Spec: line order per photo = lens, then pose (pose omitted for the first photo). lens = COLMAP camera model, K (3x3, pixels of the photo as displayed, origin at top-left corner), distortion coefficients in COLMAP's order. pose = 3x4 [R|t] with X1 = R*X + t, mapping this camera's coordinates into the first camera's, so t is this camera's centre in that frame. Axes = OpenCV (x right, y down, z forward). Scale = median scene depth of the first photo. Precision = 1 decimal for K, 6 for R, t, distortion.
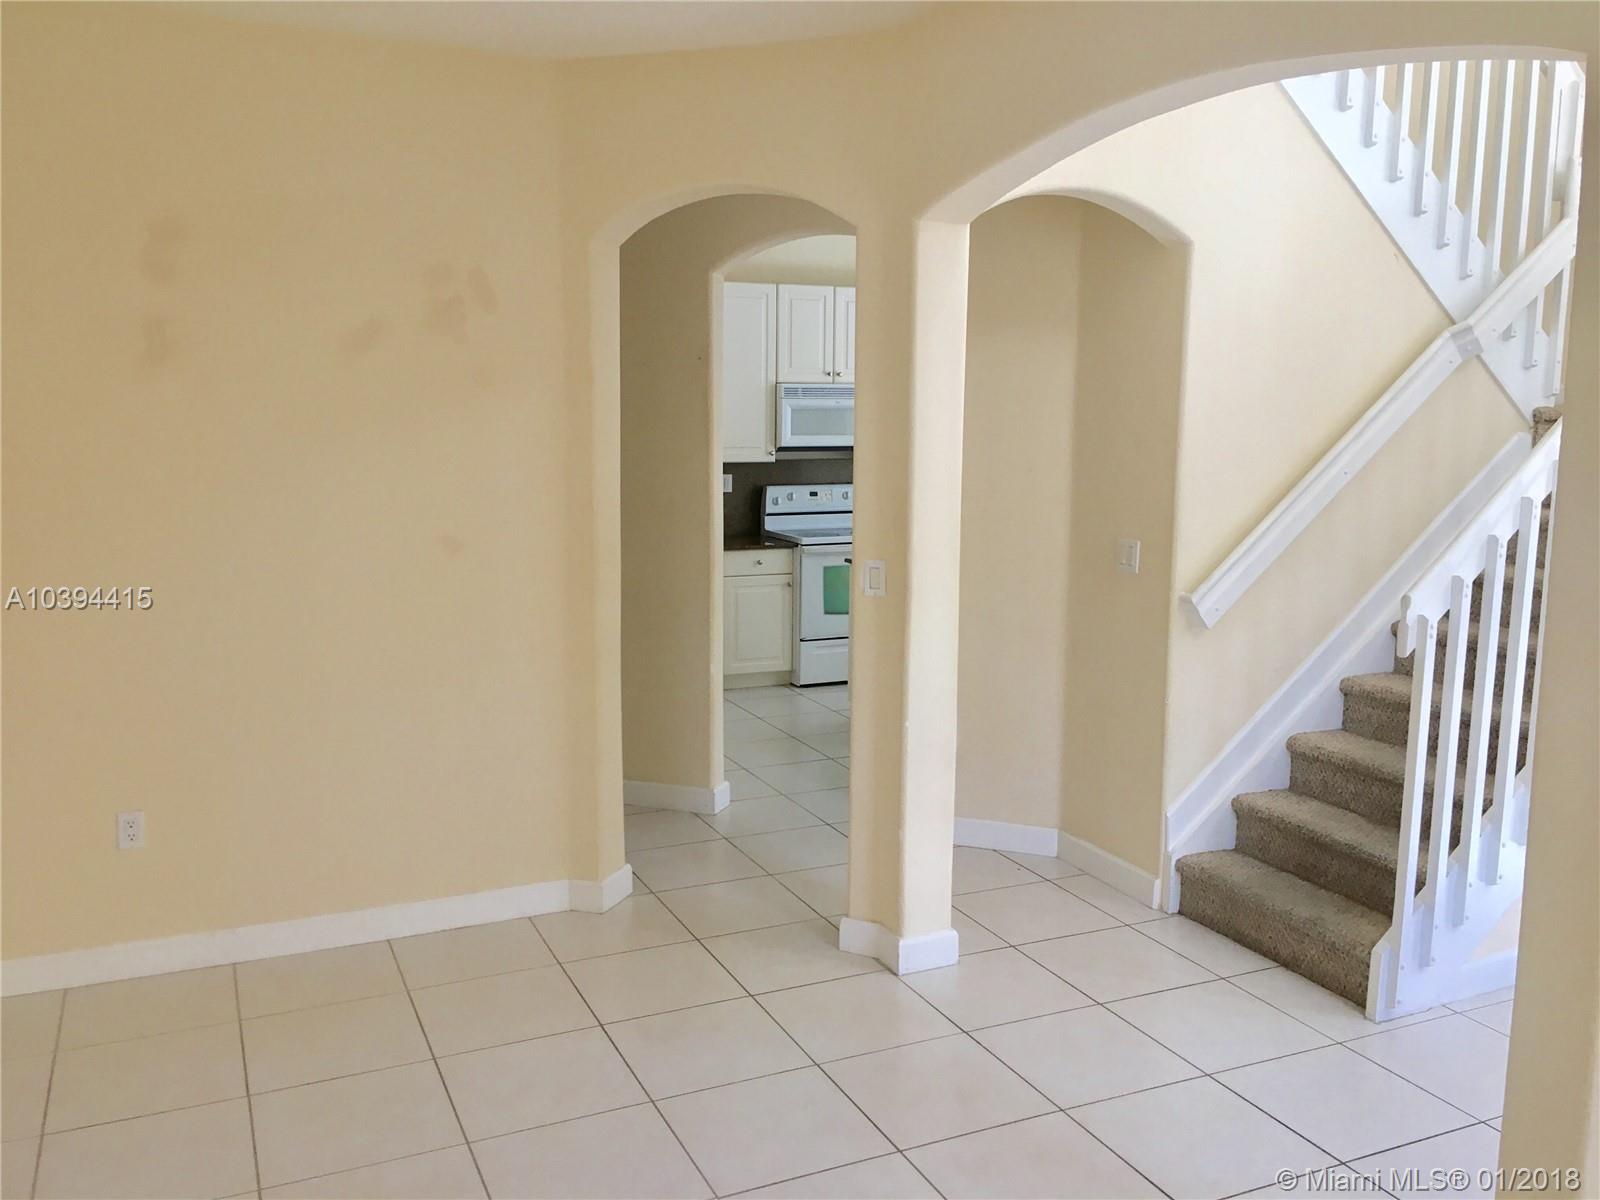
lens RADIAL K [[1360.3, 0, 800.6], [0, 1360.3, 601.2], [0, 0, 1]] dist [0.078918, -0.114611]
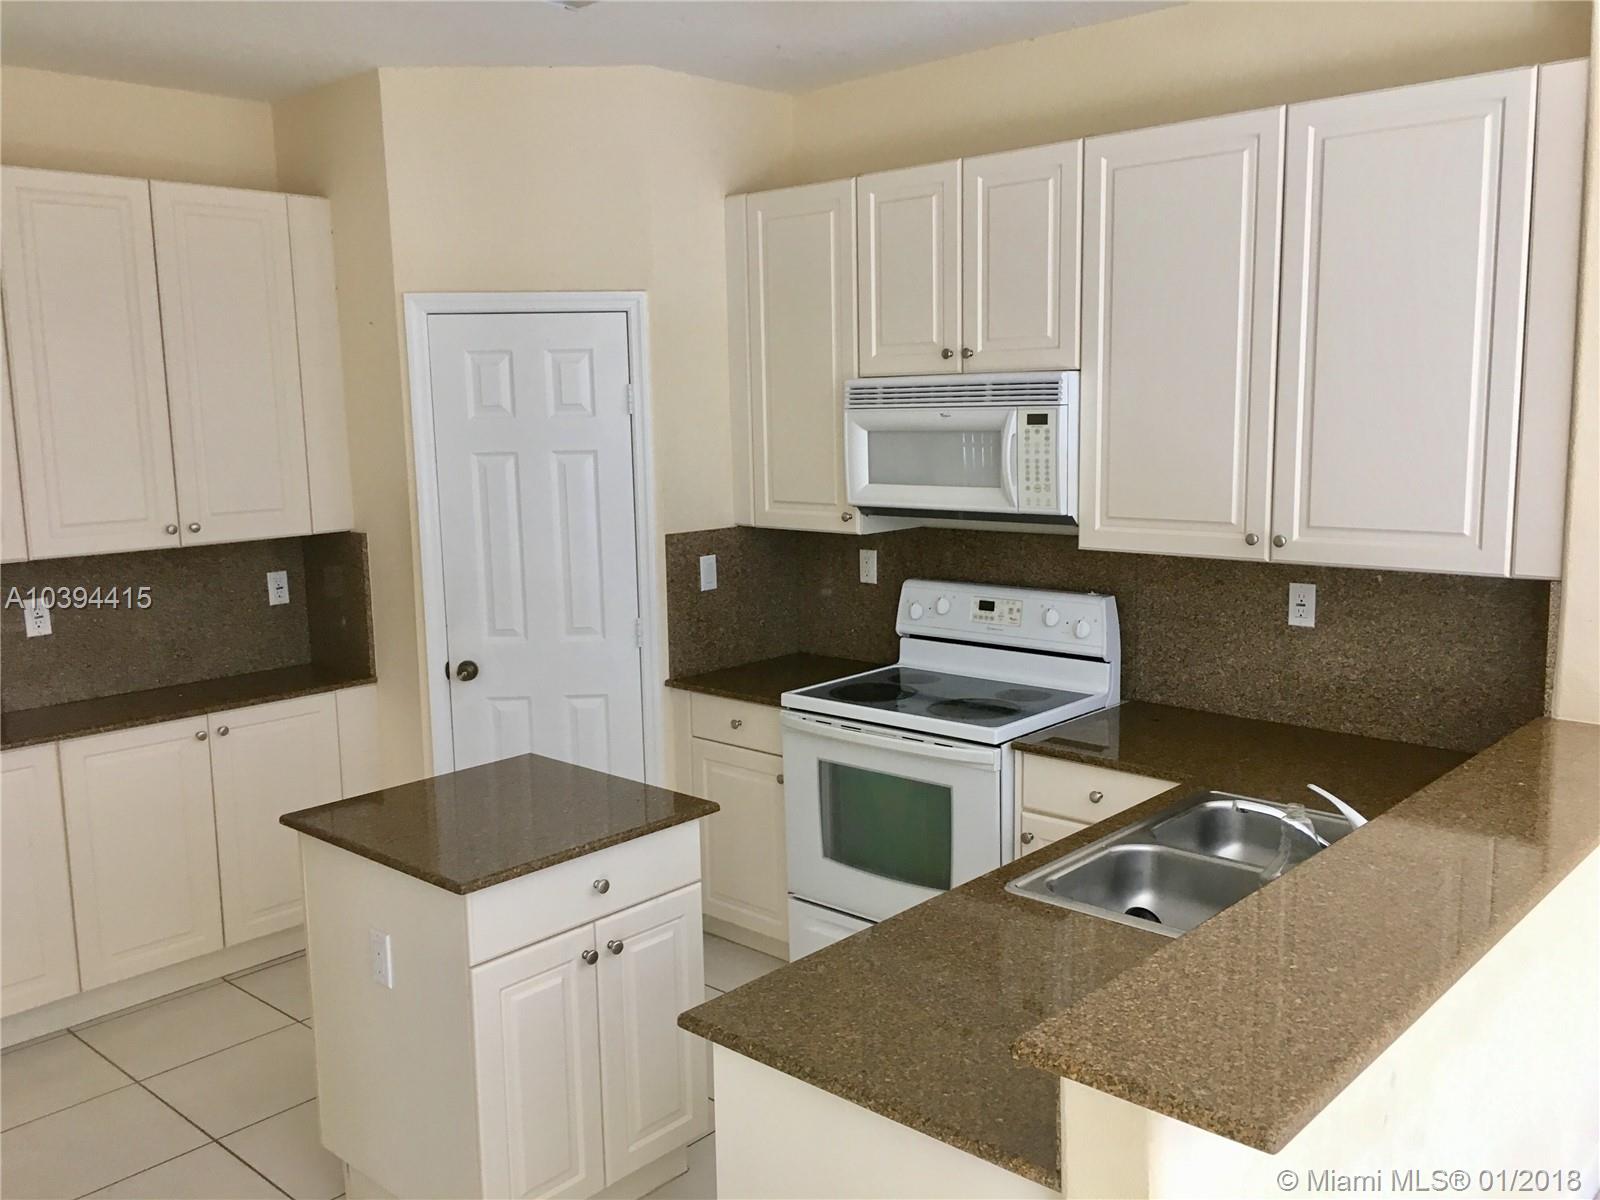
lens RADIAL K [[1360.3, 0, 805.1], [0, 1360.3, 601.8], [0, 0, 1]] dist [0.078918, -0.114611]
pose [[0.397426, 0.104358, -0.911681, 0.429277], [-0.112388, 0.991568, 0.064510, -0.106162], [0.910726, 0.076824, 0.405803, 0.764272]]
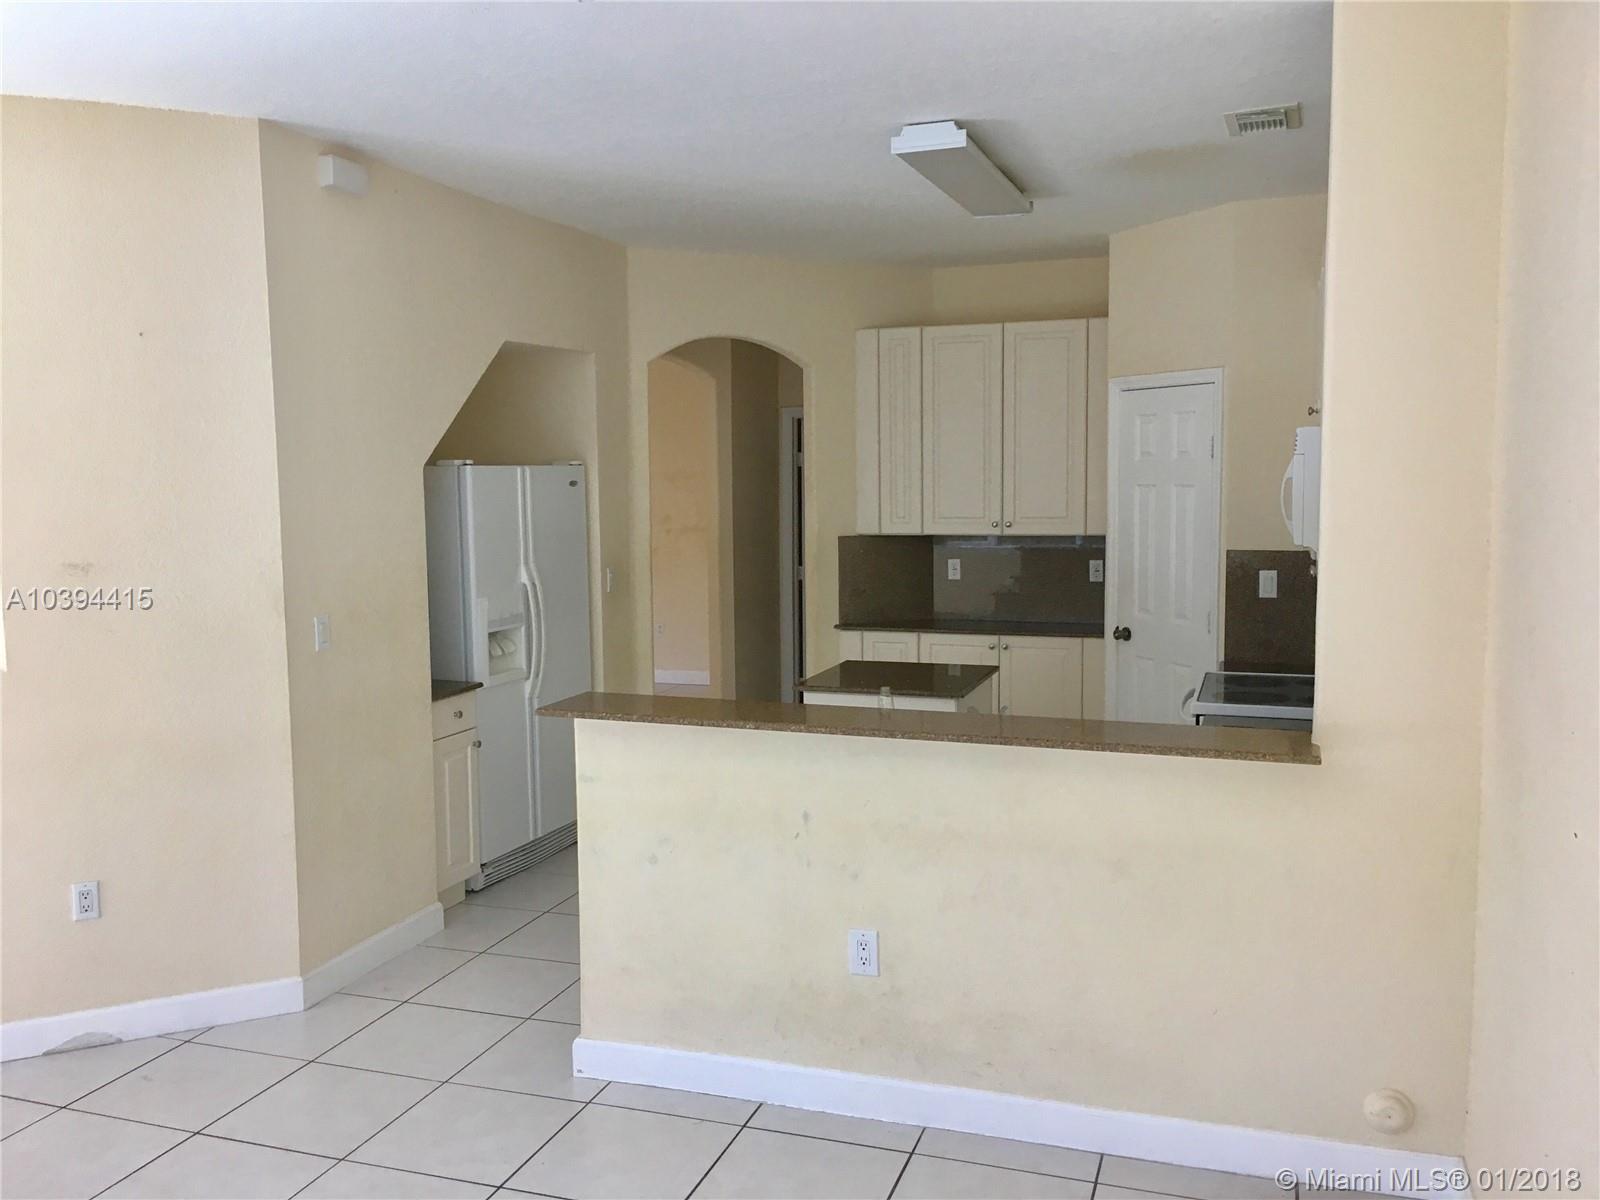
lens RADIAL K [[1360.3, 0, 802.5], [0, 1360.3, 591.8], [0, 0, 1]] dist [0.078918, -0.114611]
pose [[-0.690342, 0.066624, -0.720409, 0.583764], [-0.102106, 0.976812, 0.188181, -0.184744], [0.716242, 0.203467, -0.667532, 1.271678]]
